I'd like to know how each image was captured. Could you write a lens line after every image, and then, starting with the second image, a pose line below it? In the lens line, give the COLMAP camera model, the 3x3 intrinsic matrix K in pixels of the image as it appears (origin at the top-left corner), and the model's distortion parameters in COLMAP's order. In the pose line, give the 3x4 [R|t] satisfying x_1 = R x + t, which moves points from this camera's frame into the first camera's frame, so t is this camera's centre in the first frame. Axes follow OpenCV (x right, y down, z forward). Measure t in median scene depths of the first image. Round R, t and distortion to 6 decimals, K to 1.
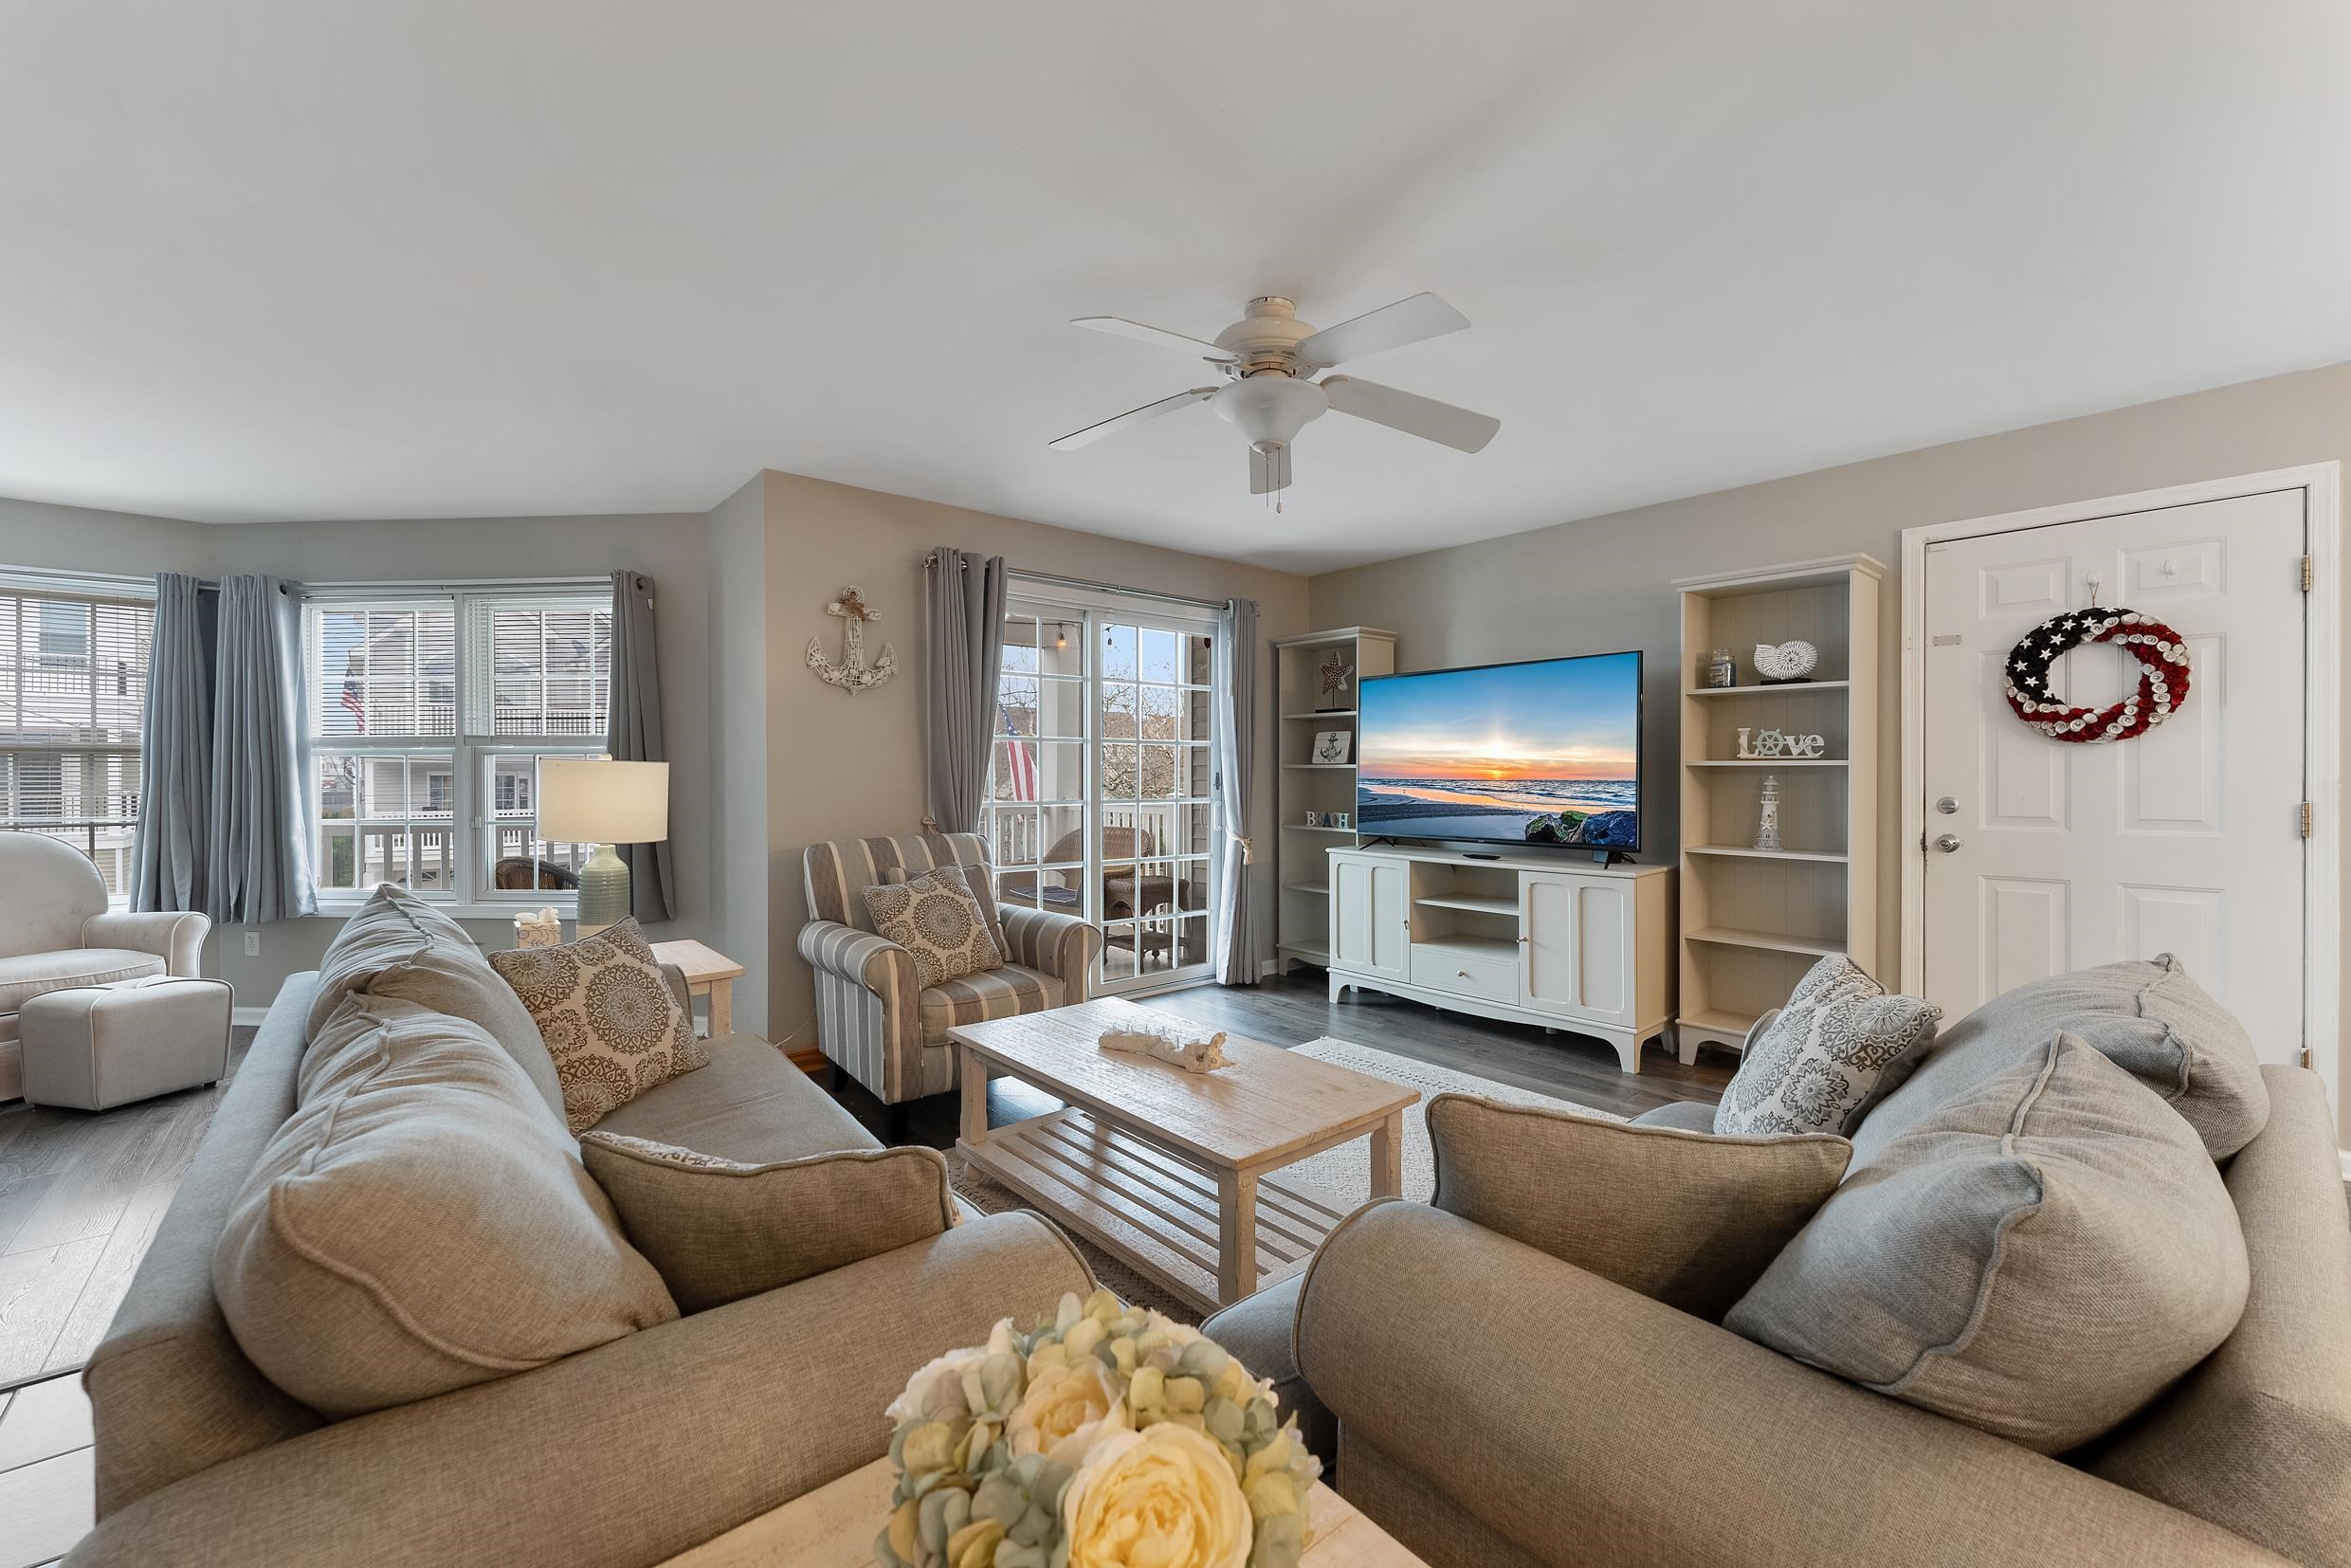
lens RADIAL K [[946.7, 0, 1175.8], [0, 946.7, 785.2], [0, 0, 1]] dist [0.000729, -0.000655]
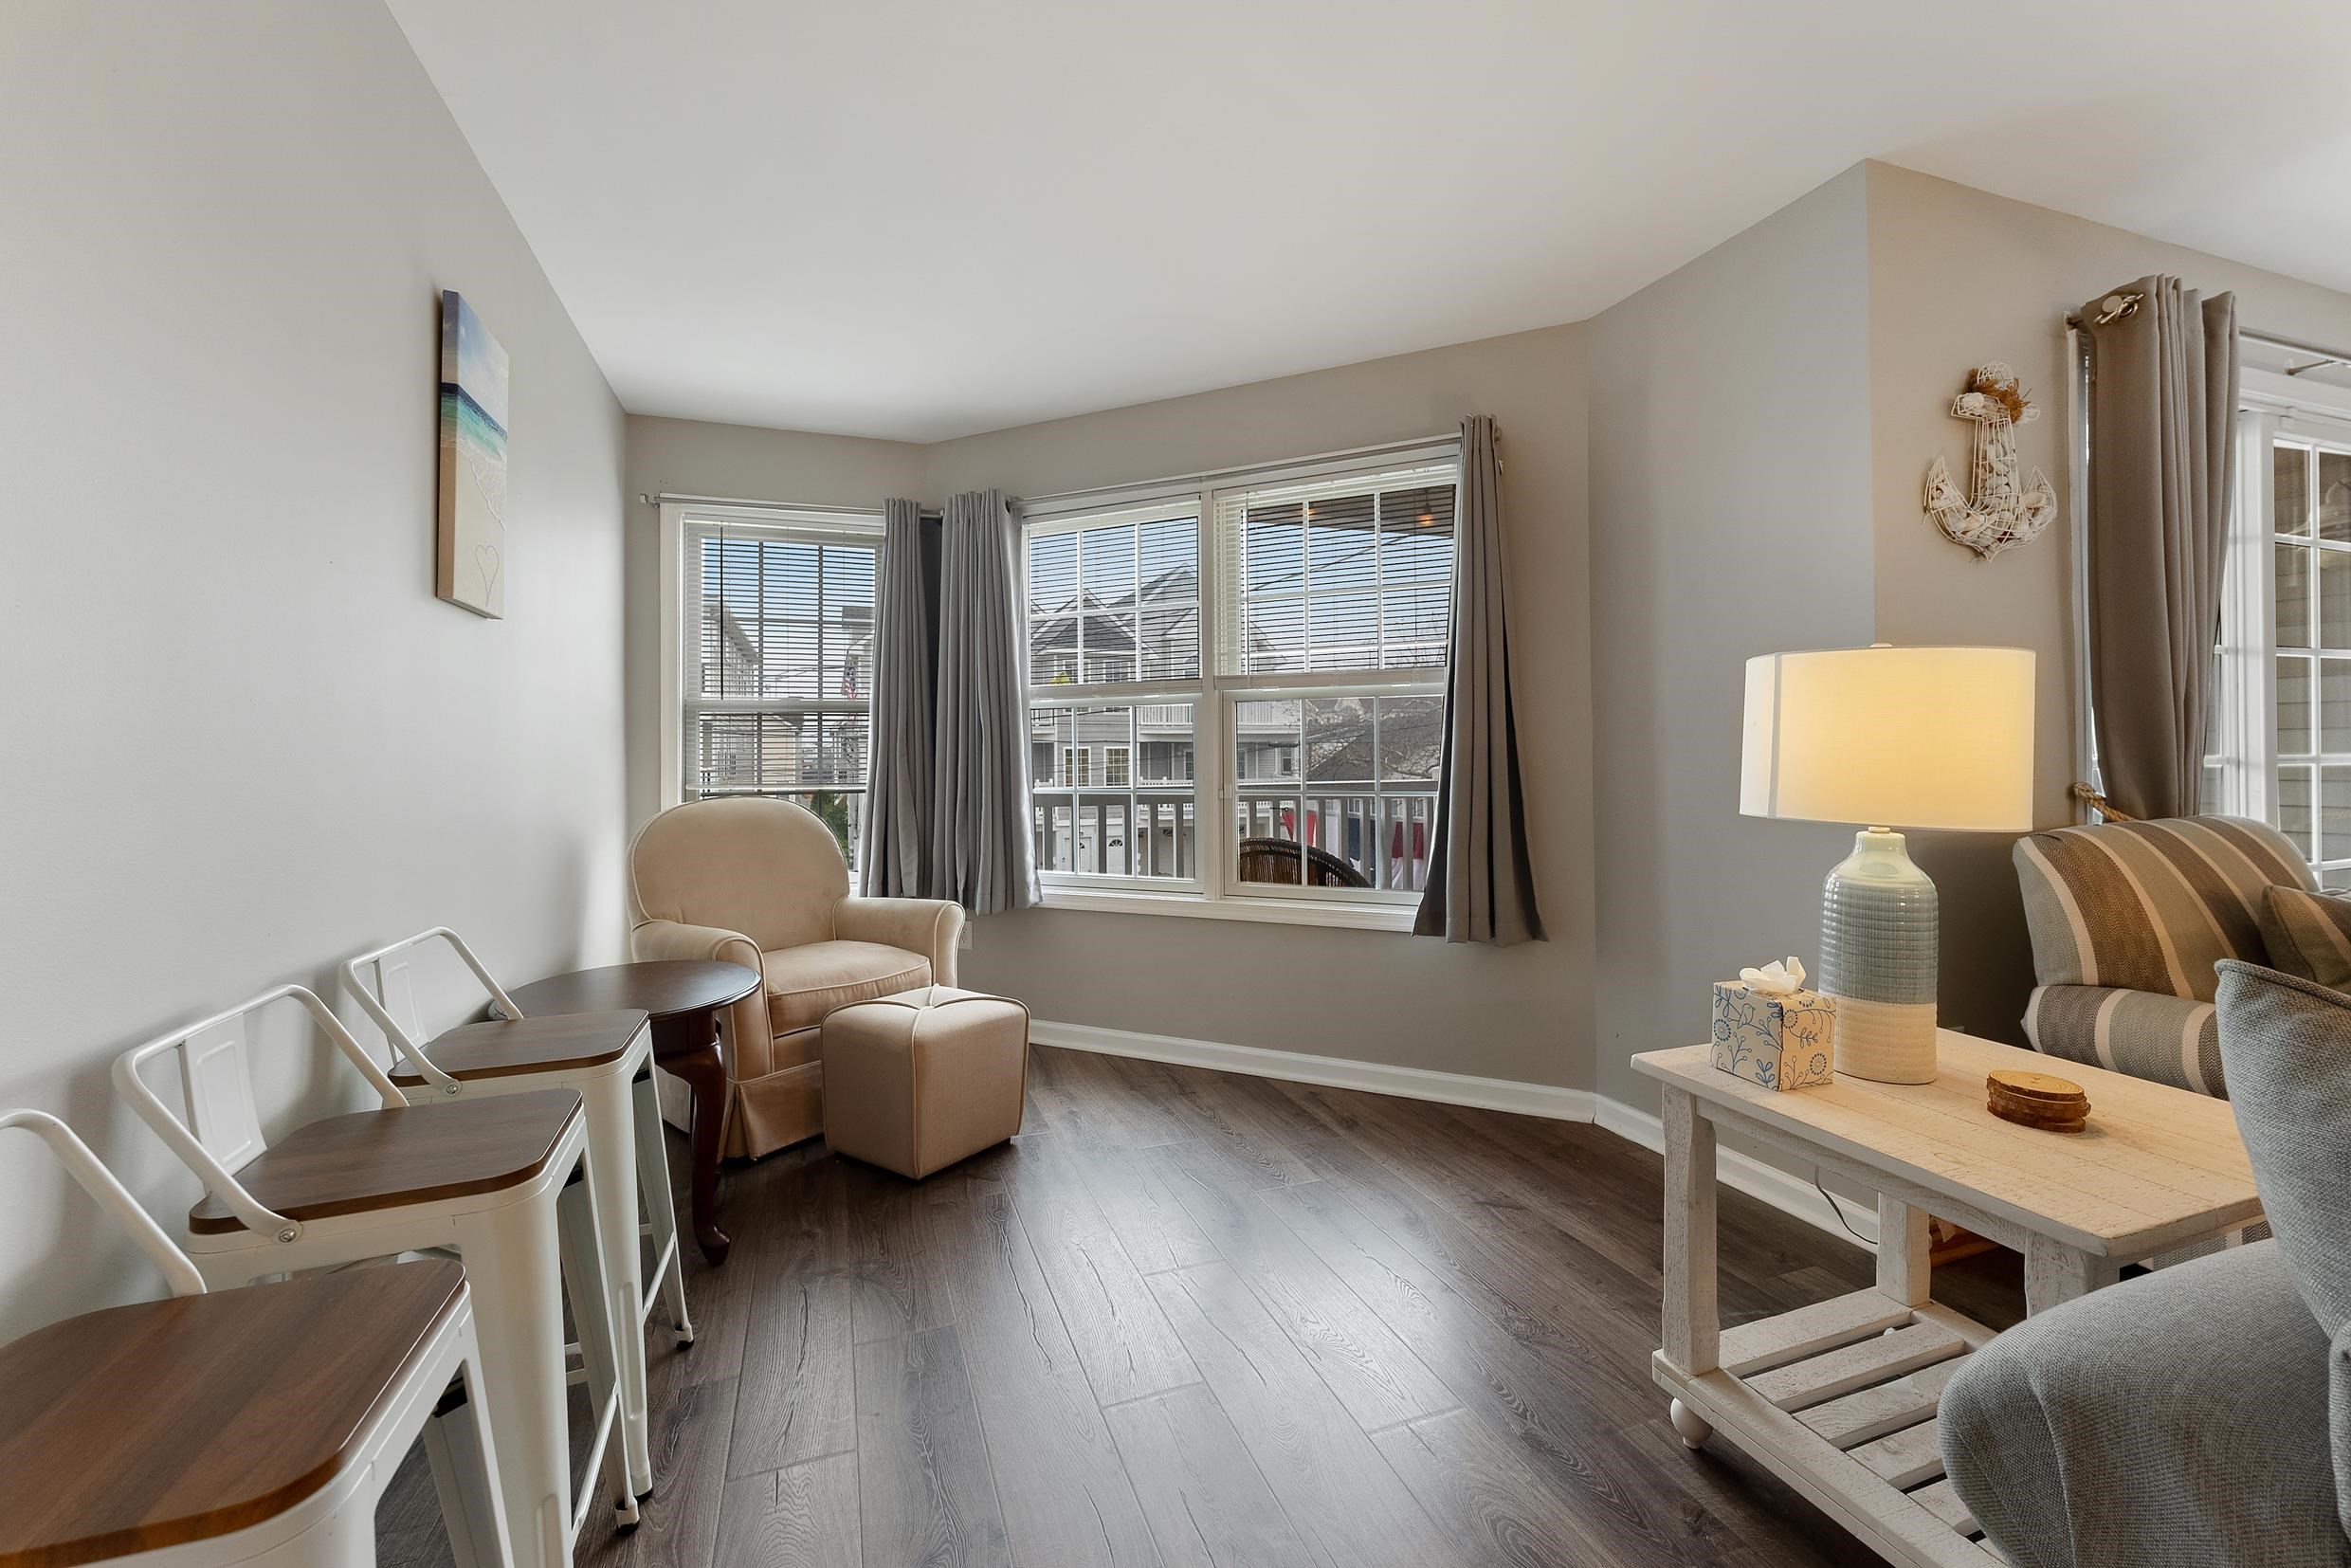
lens RADIAL K [[946.7, 0, 1145.5], [0, 946.7, 748.8], [0, 0, 1]] dist [0.000729, -0.000655]
pose [[0.930367, -0.012505, -0.366418, -0.545213], [0.005889, 0.999799, -0.019168, 0.018773], [0.366584, 0.015676, 0.930253, 0.290450]]
